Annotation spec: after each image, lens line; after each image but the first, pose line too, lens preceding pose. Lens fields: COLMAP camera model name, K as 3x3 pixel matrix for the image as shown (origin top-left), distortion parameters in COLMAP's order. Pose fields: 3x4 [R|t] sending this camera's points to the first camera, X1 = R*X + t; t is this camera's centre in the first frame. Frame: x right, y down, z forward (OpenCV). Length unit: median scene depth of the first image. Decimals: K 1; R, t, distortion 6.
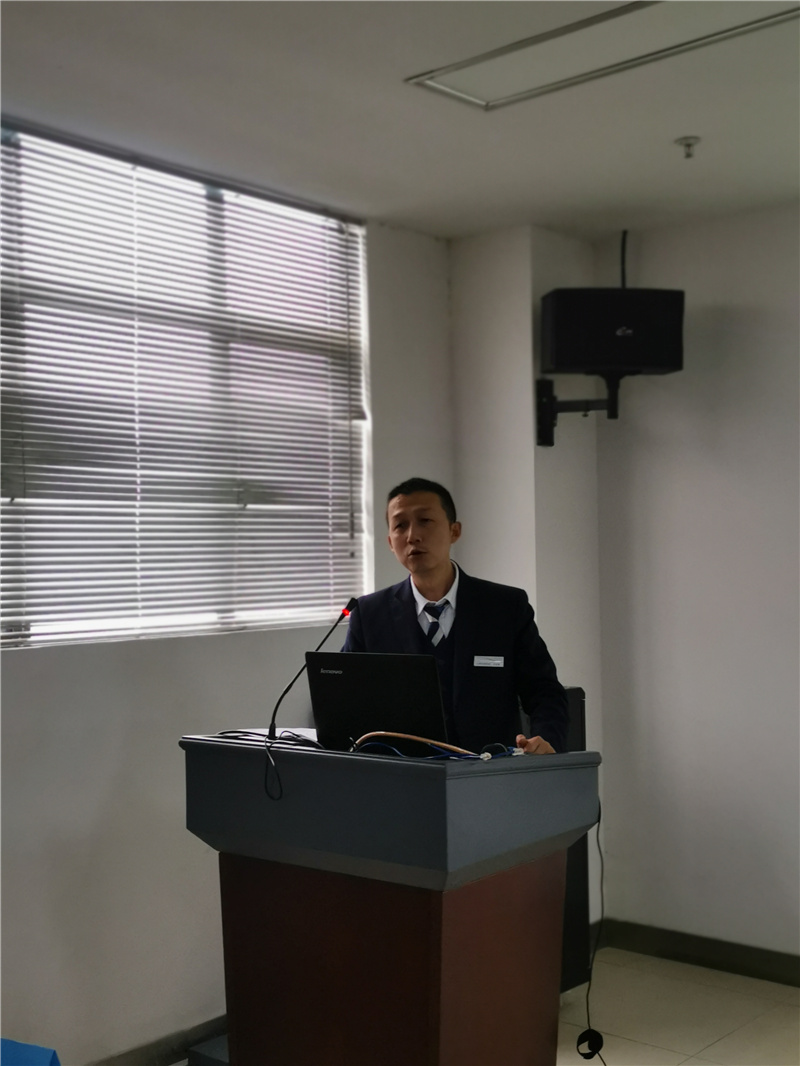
lens RADIAL K [[1335.4, 0, 400.0], [0, 1335.4, 533.0], [0, 0, 1]] dist [0.095625, 0.017164]
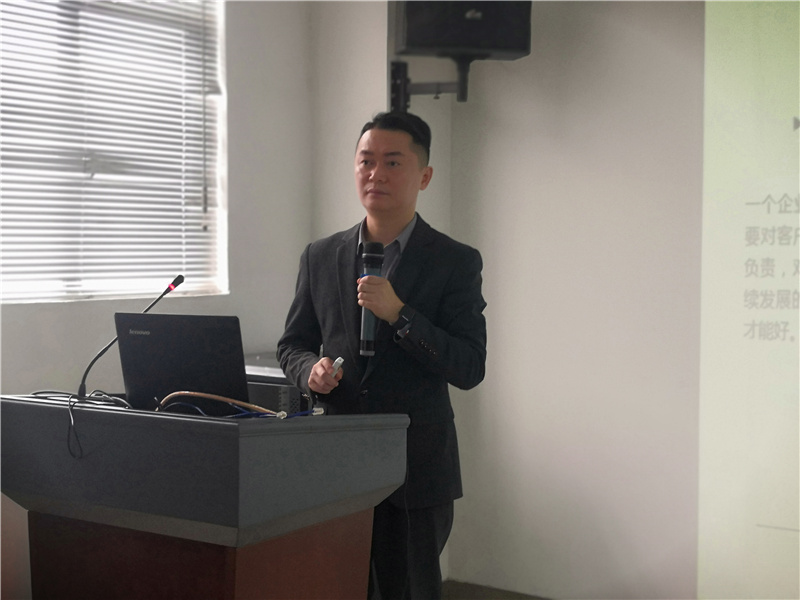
lens RADIAL K [[1258.0, 0, 400.0], [0, 1258.0, 300.0], [0, 0, 1]] dist [0.206551, -0.735594]
pose [[0.997438, 0.017050, 0.069477, 0.046473], [-0.021046, 0.998141, 0.057191, 0.012669], [-0.068373, -0.058507, 0.995943, 0.025353]]
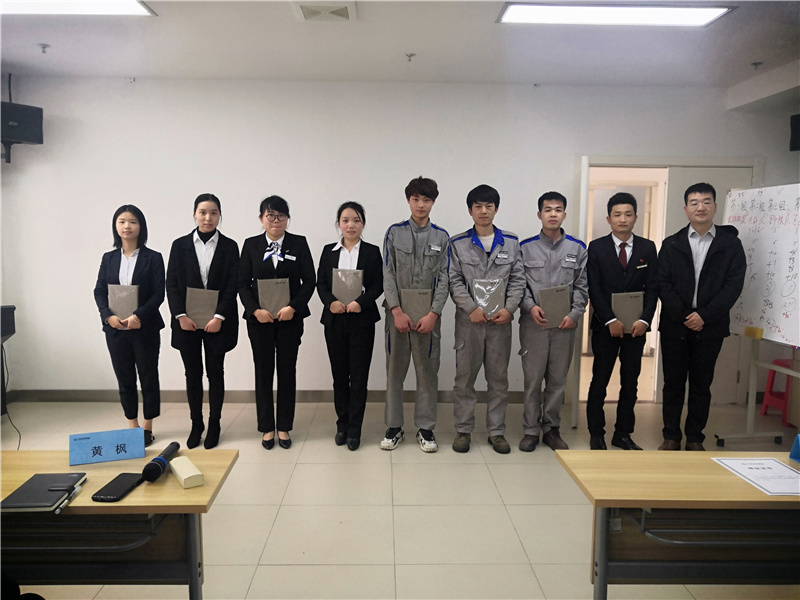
lens RADIAL K [[629.8, 0, 400.0], [0, 629.8, 300.0], [0, 0, 1]] dist [0.001863, -0.005351]
pose [[0.746406, -0.048026, 0.663756, -0.055327], [-0.034054, 0.993330, 0.110166, 0.001150], [-0.664619, -0.104832, 0.739791, -0.201576]]
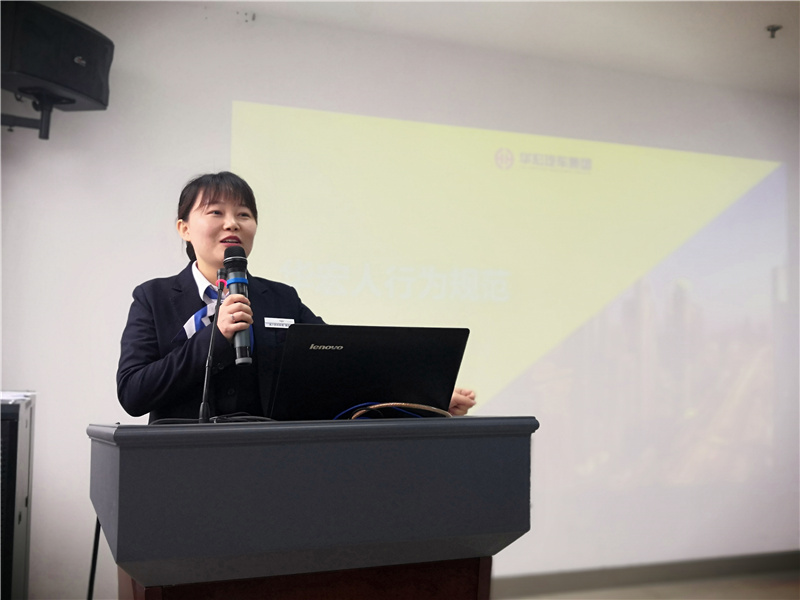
lens RADIAL K [[875.4, 0, 400.0], [0, 875.4, 300.0], [0, 0, 1]] dist [-0.008059, 0.016801]
pose [[0.483772, 0.065287, 0.872755, -0.303592], [-0.046335, 0.997726, -0.048952, 0.063342], [-0.873966, -0.016757, 0.485697, 0.418497]]
